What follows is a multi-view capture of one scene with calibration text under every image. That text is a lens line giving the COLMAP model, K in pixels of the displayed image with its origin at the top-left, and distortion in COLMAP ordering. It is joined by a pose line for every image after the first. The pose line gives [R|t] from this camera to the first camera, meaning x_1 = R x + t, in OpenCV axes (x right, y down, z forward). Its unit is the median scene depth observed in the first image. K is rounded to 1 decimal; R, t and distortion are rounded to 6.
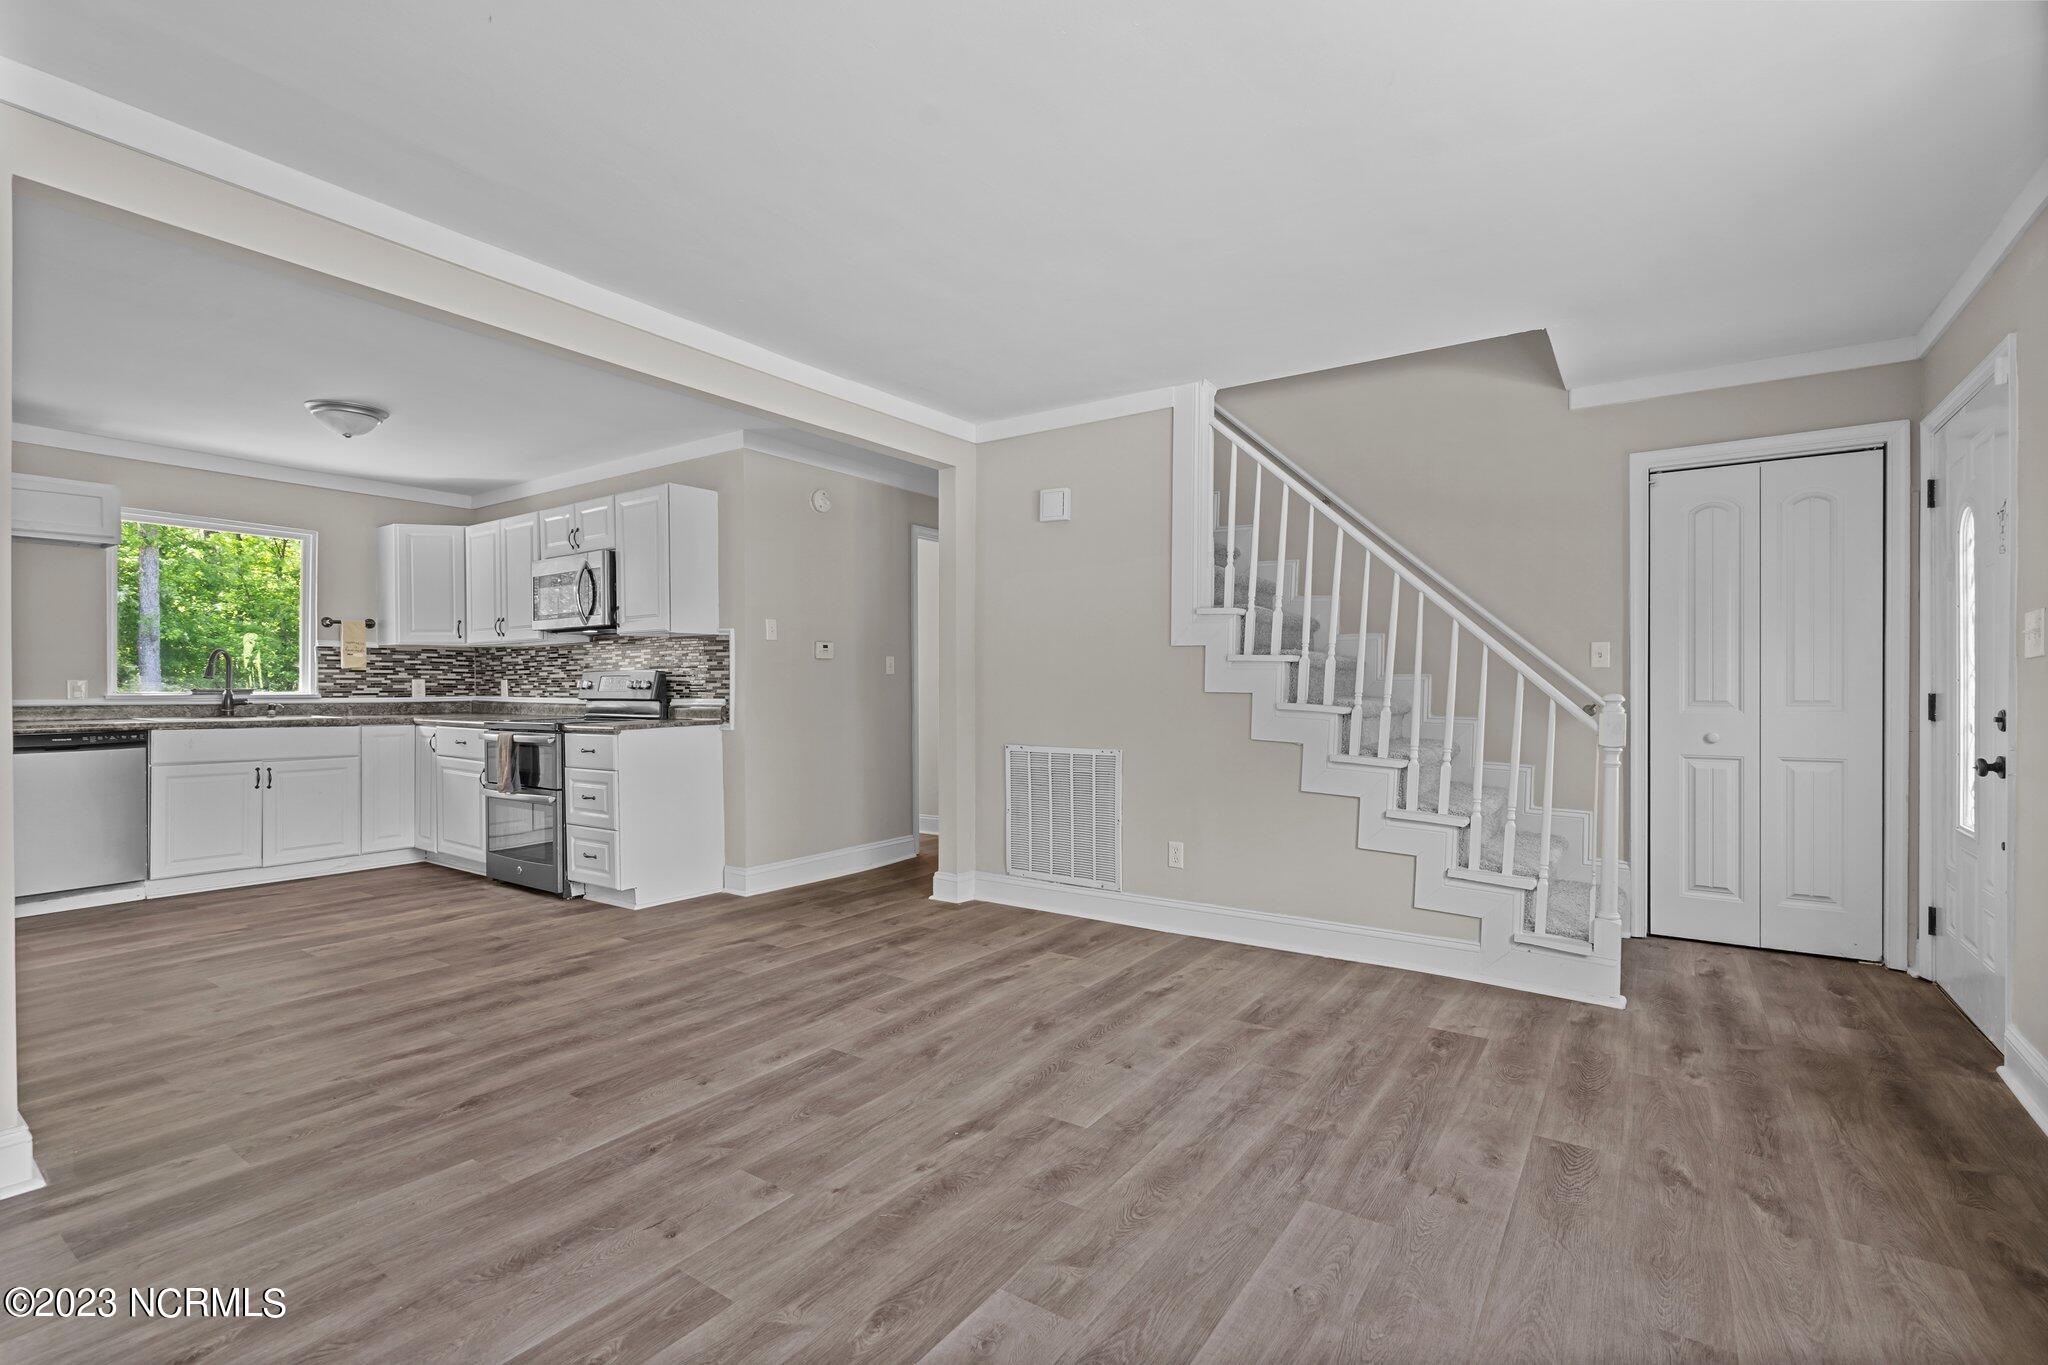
lens RADIAL K [[944.4, 0, 1028.7], [0, 944.4, 687.0], [0, 0, 1]] dist [-0.001847, 0.000562]
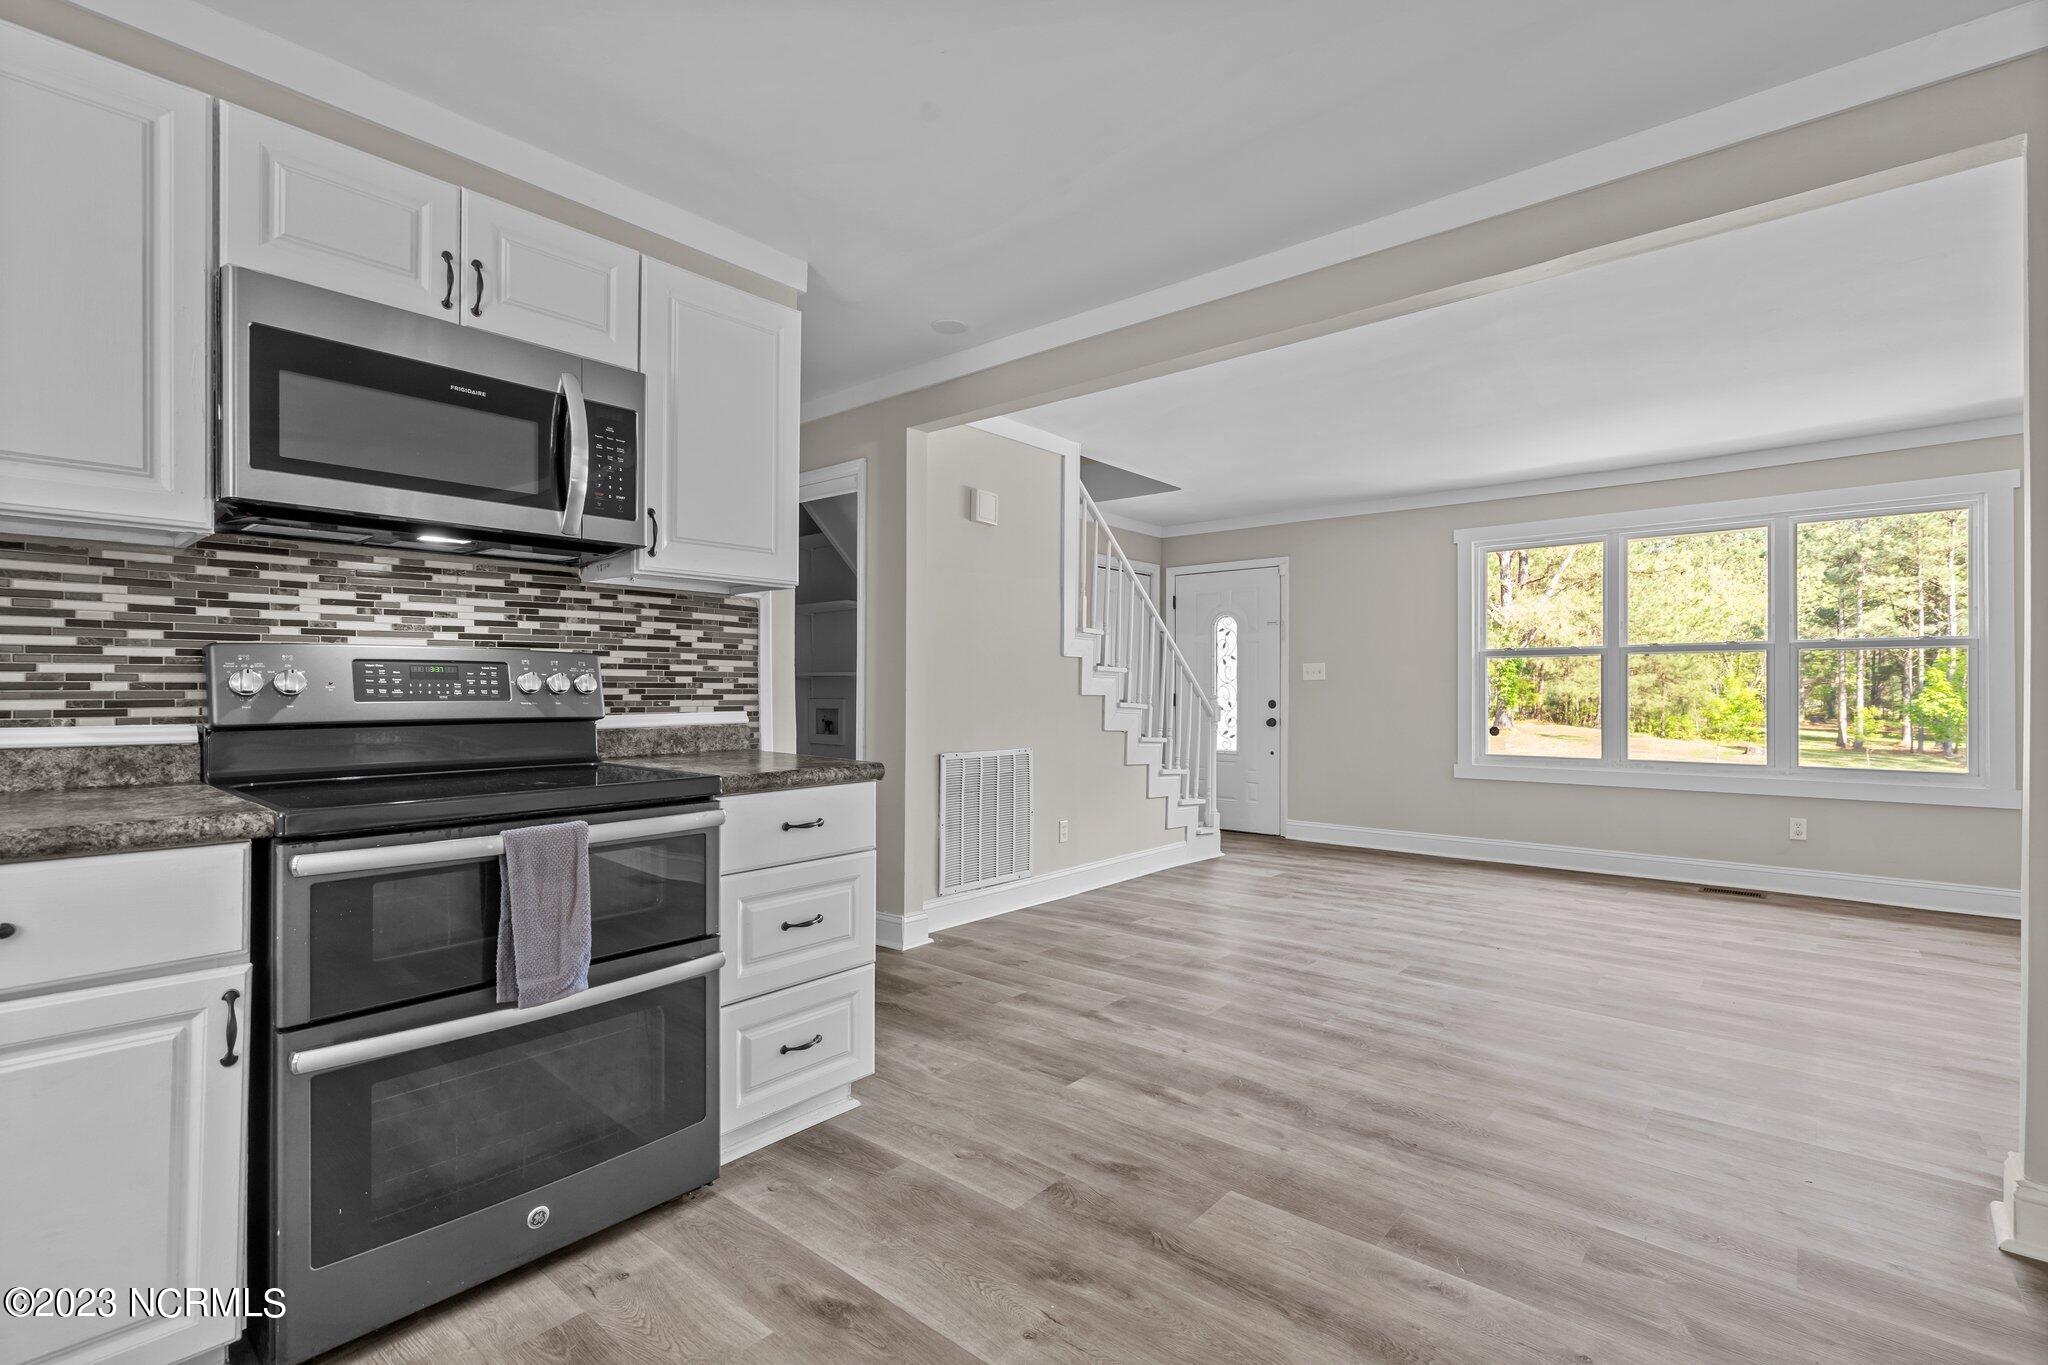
lens RADIAL K [[944.4, 0, 1028.7], [0, 944.4, 687.0], [0, 0, 1]] dist [-0.001847, 0.000562]
pose [[0.085847, 0.003294, 0.996303, -1.117066], [-0.002970, 0.999991, -0.003051, -0.000750], [-0.996304, -0.002697, 0.085856, 1.014484]]
